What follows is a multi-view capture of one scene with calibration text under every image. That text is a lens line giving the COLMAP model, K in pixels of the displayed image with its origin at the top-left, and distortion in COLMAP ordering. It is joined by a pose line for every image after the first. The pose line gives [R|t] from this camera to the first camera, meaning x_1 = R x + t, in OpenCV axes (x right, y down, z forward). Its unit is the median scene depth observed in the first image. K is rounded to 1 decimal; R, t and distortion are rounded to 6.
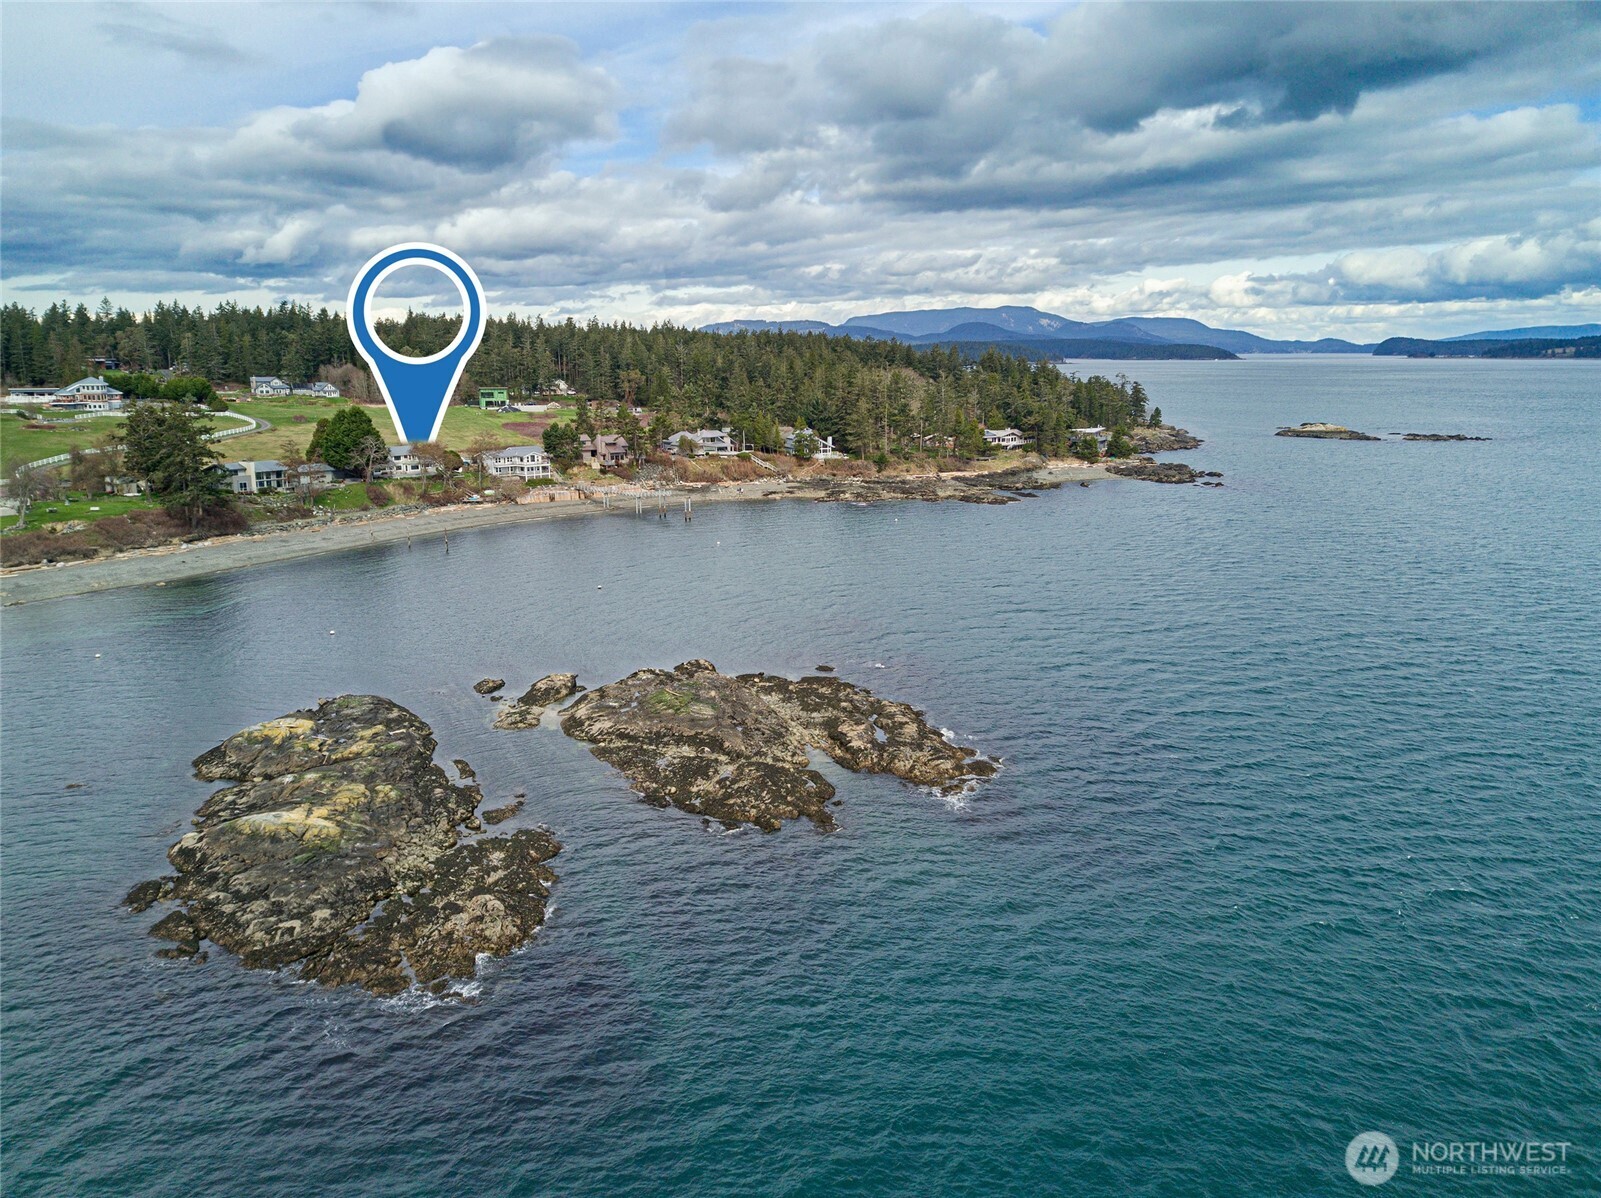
lens RADIAL K [[1190.0, 0, 800.5], [0, 1190.0, 599.0], [0, 0, 1]] dist [0.005903, -0.002543]
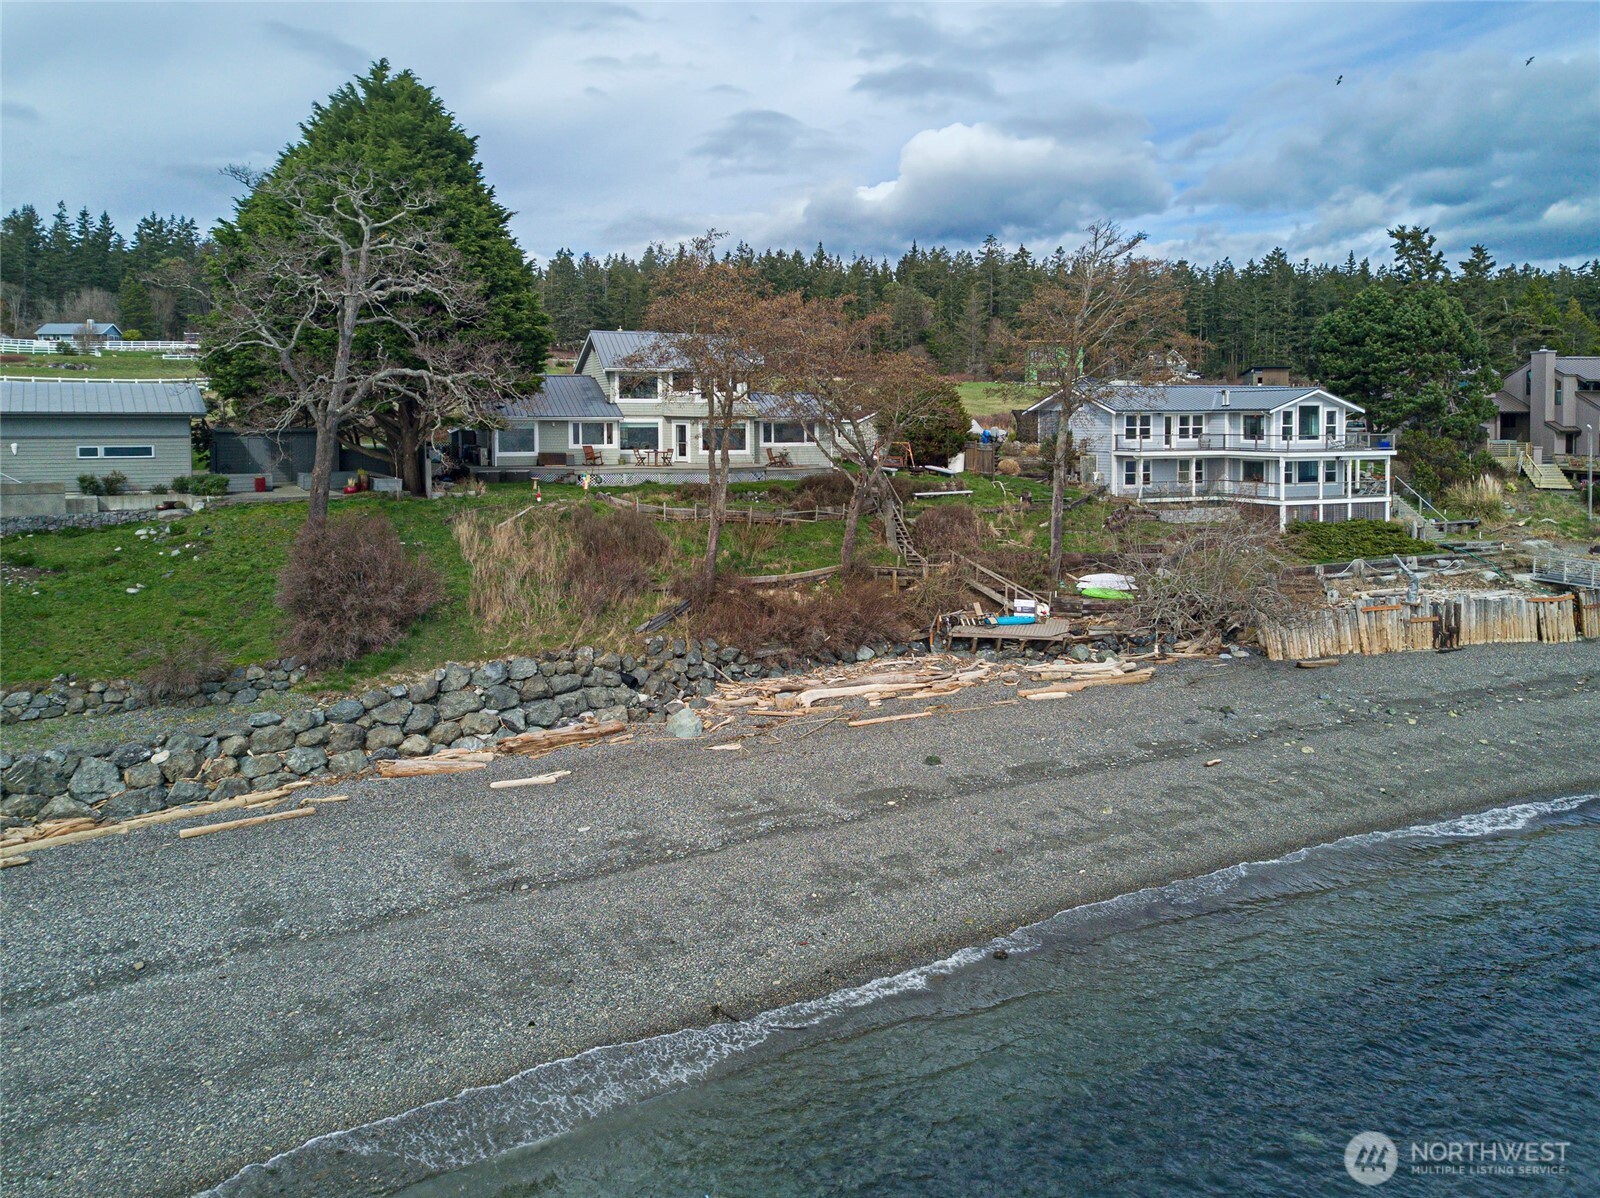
lens RADIAL K [[1257.9, 0, 753.1], [0, 1257.9, 501.8], [0, 0, 1]] dist [0.011065, -0.010716]
pose [[0.896232, 0.022388, -0.443020, -0.216321], [-0.079242, 0.990741, -0.110240, -0.073948], [0.436450, 0.133907, 0.889708, 0.776642]]
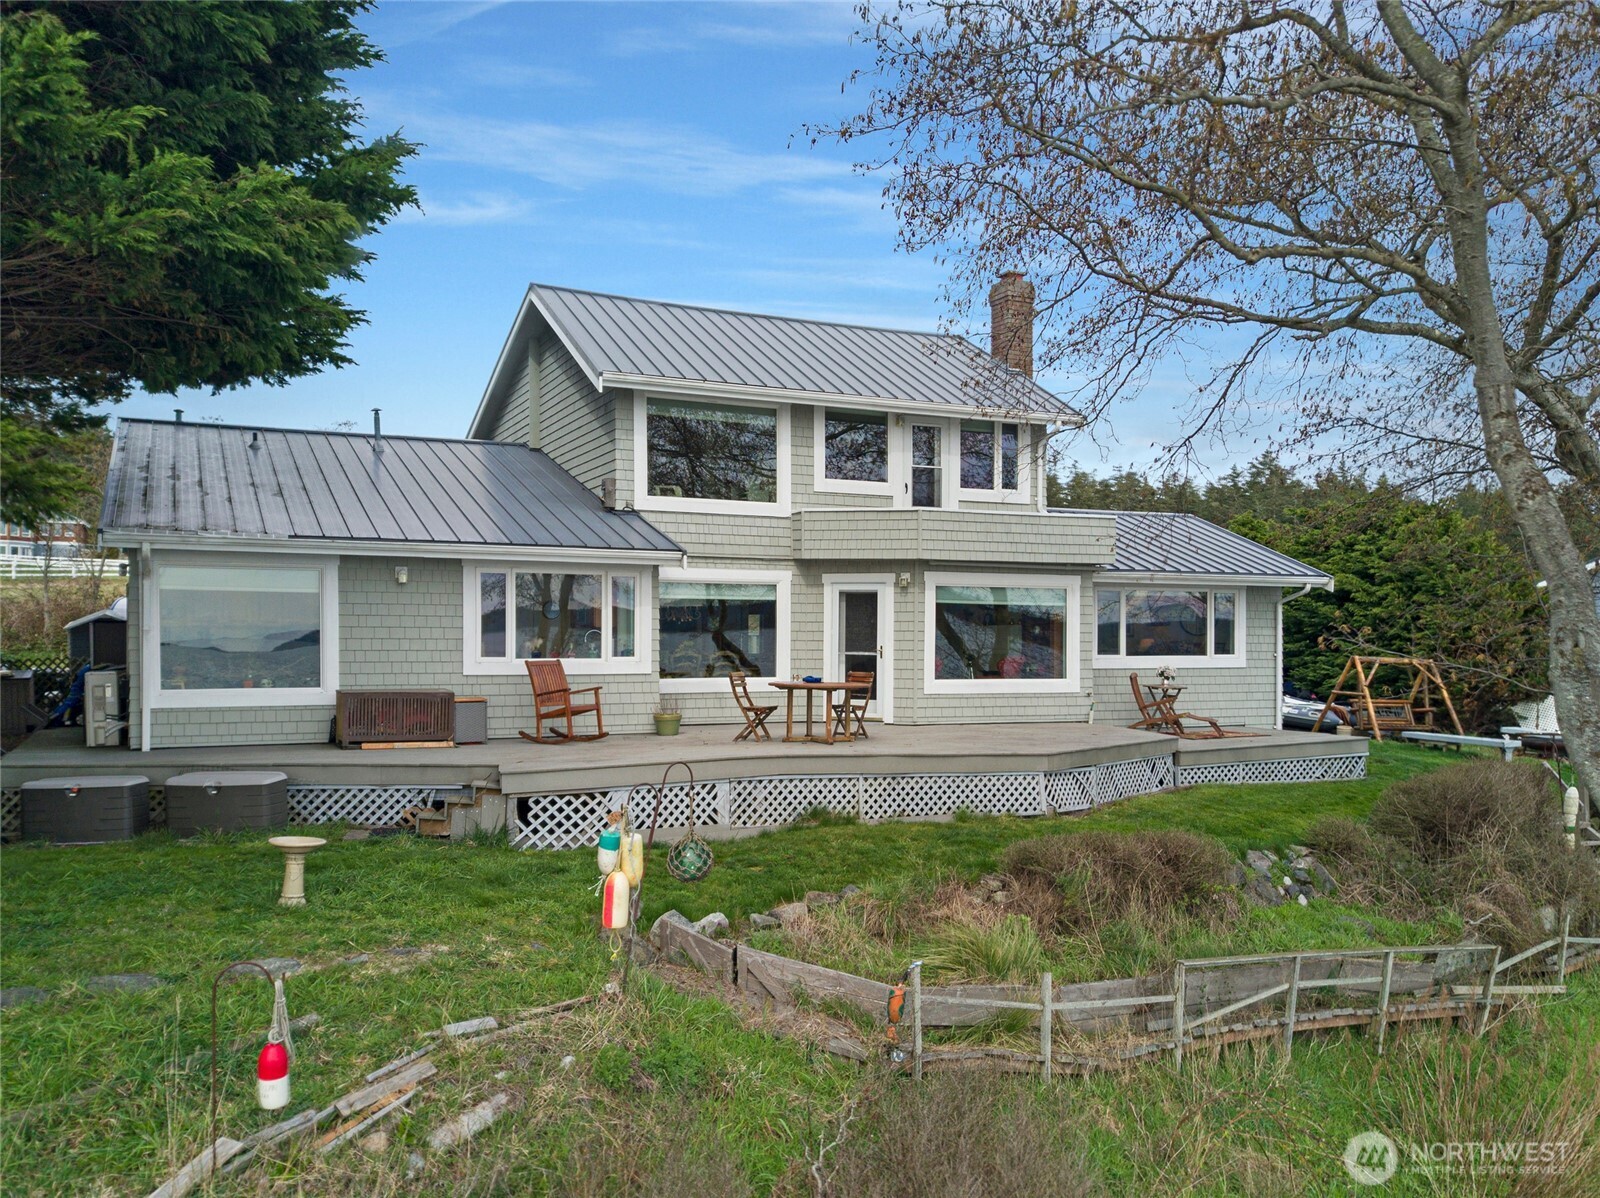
lens RADIAL K [[1335.5, 0, 800.0], [0, 1335.5, 599.0], [0, 0, 1]] dist [-0.001374, -0.002656]
pose [[0.950121, -0.018415, -0.311337, -0.295529], [-0.054219, 0.973303, -0.223030, -0.092309], [0.307132, 0.228786, 0.923757, 0.885992]]
